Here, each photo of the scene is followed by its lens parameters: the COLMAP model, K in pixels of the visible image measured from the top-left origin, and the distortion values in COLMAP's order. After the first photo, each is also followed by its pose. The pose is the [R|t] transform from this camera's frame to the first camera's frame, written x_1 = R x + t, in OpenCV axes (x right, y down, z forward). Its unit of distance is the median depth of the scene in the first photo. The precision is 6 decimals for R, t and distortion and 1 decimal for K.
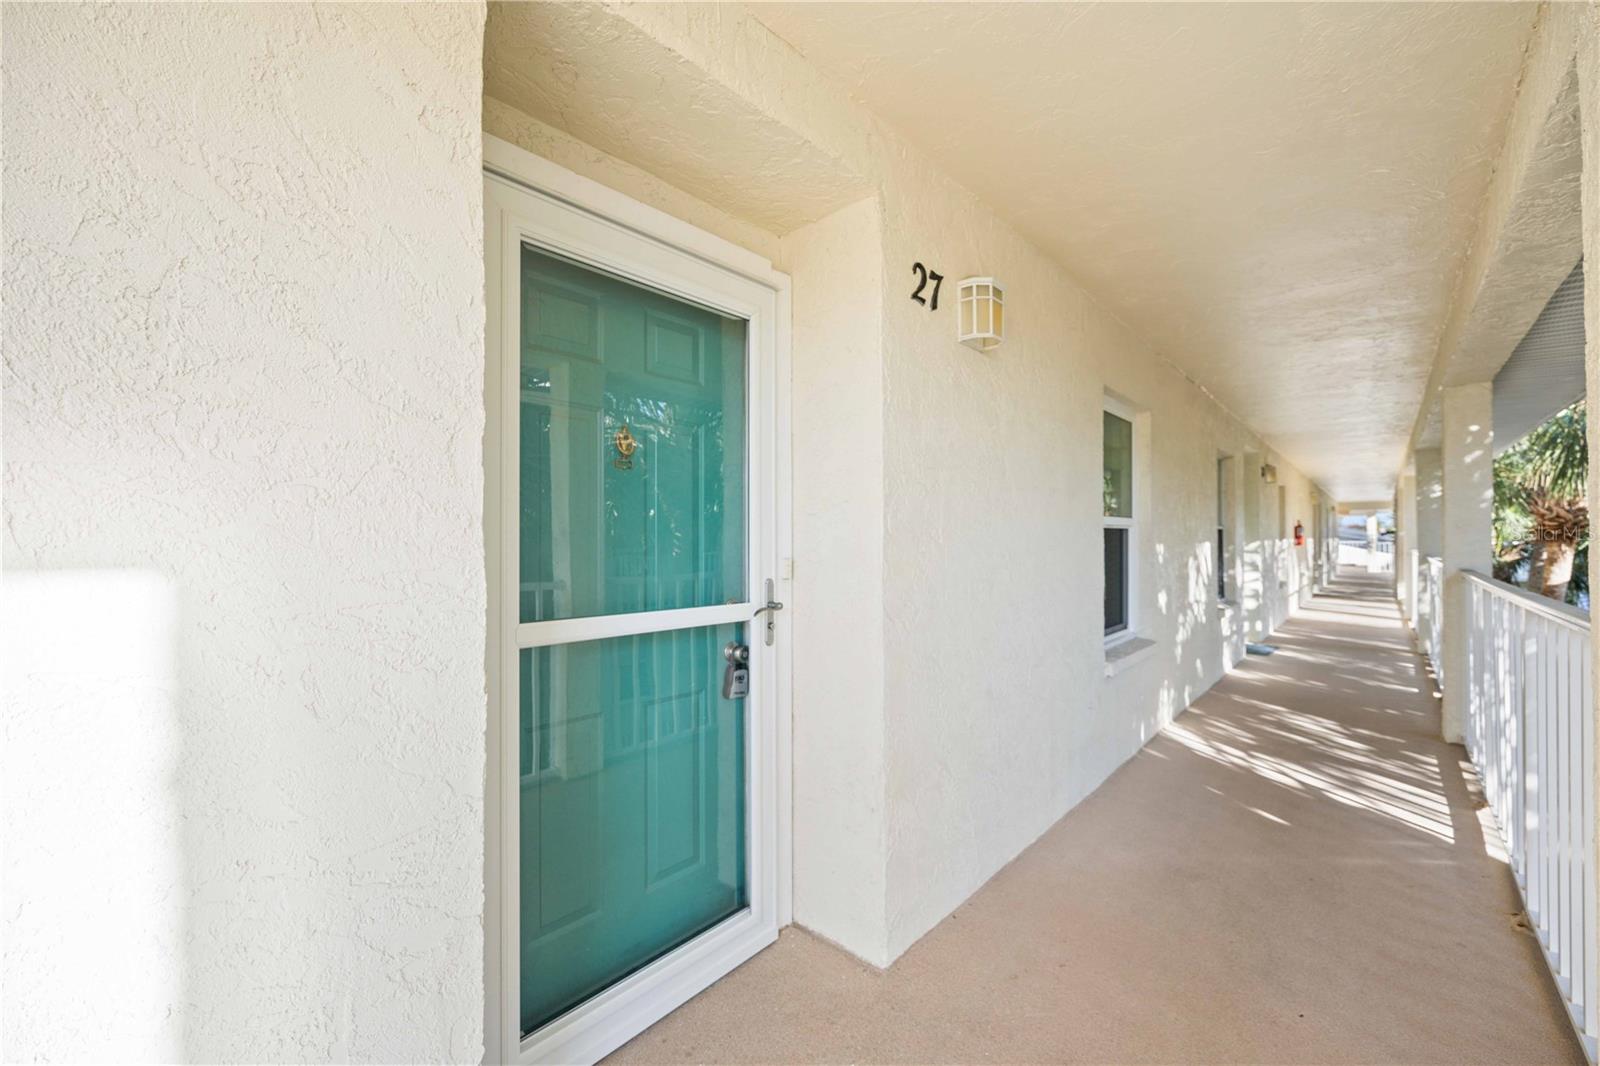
lens RADIAL K [[641.1, 0, 796.4], [0, 641.1, 532.7], [0, 0, 1]] dist [0.000122, 0.000171]
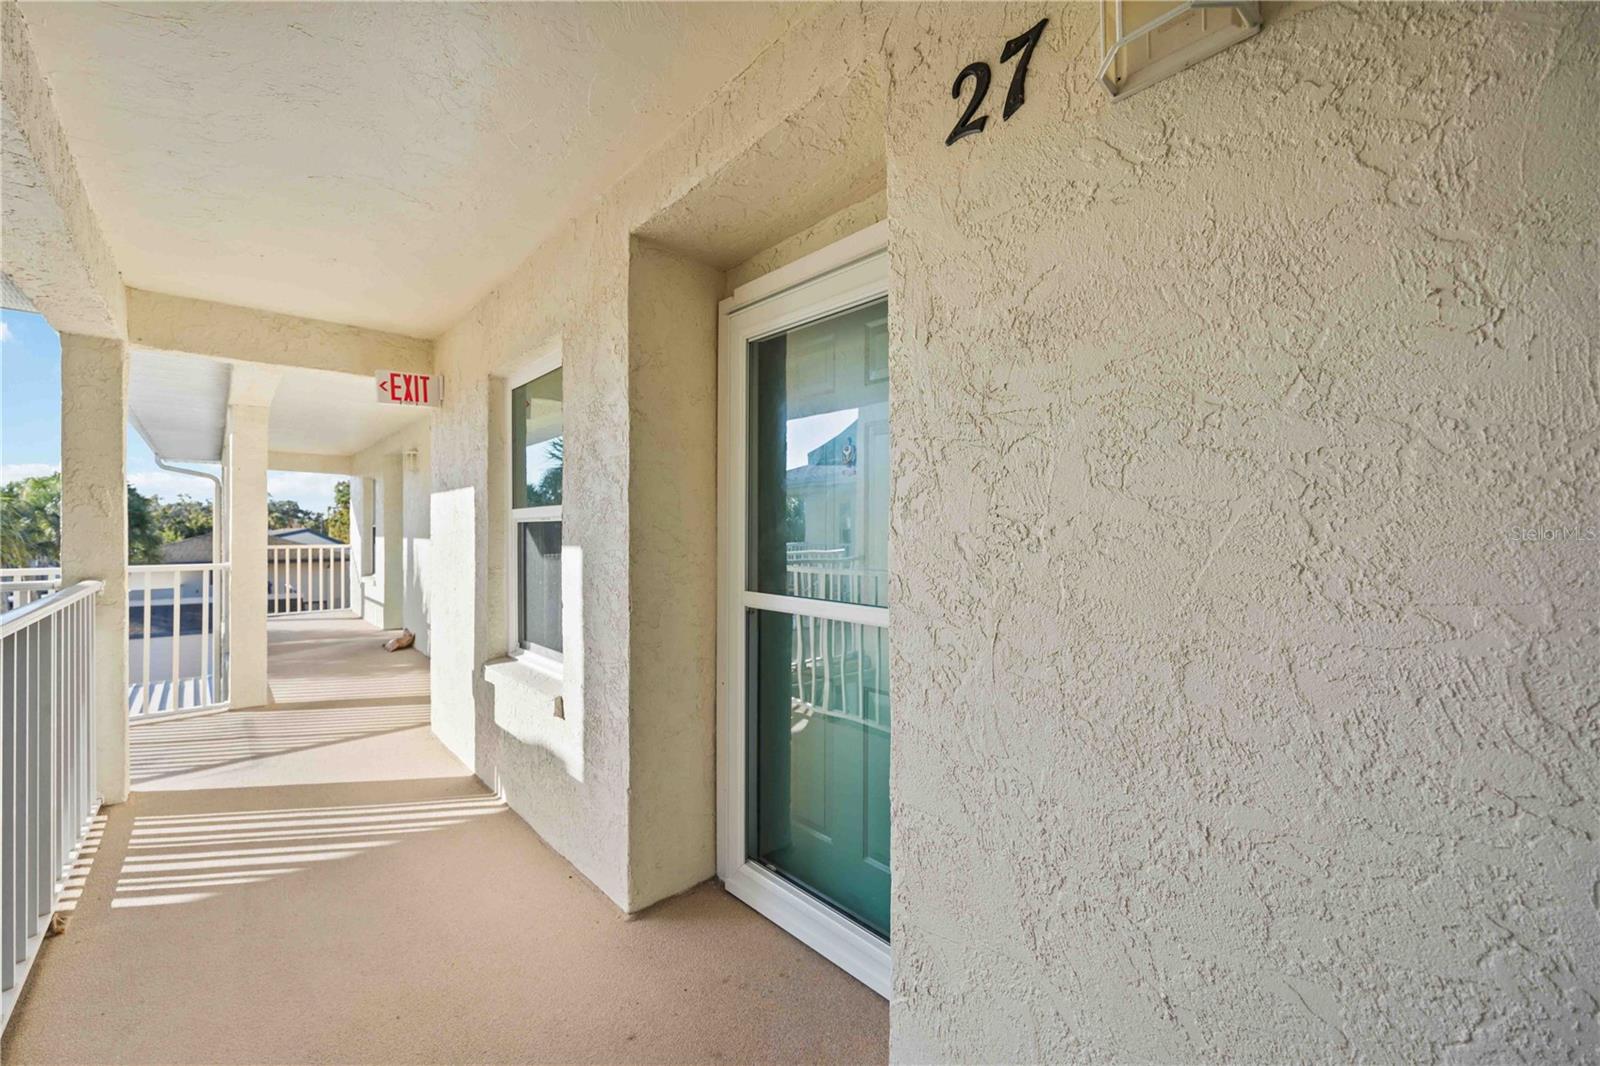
lens RADIAL K [[641.1, 0, 796.4], [0, 641.1, 532.7], [0, 0, 1]] dist [0.000122, 0.000171]
pose [[-0.096490, 0.009770, -0.995286, 0.784959], [0.007368, 0.999931, 0.009101, -0.009732], [0.995307, -0.006455, -0.096556, 0.902675]]
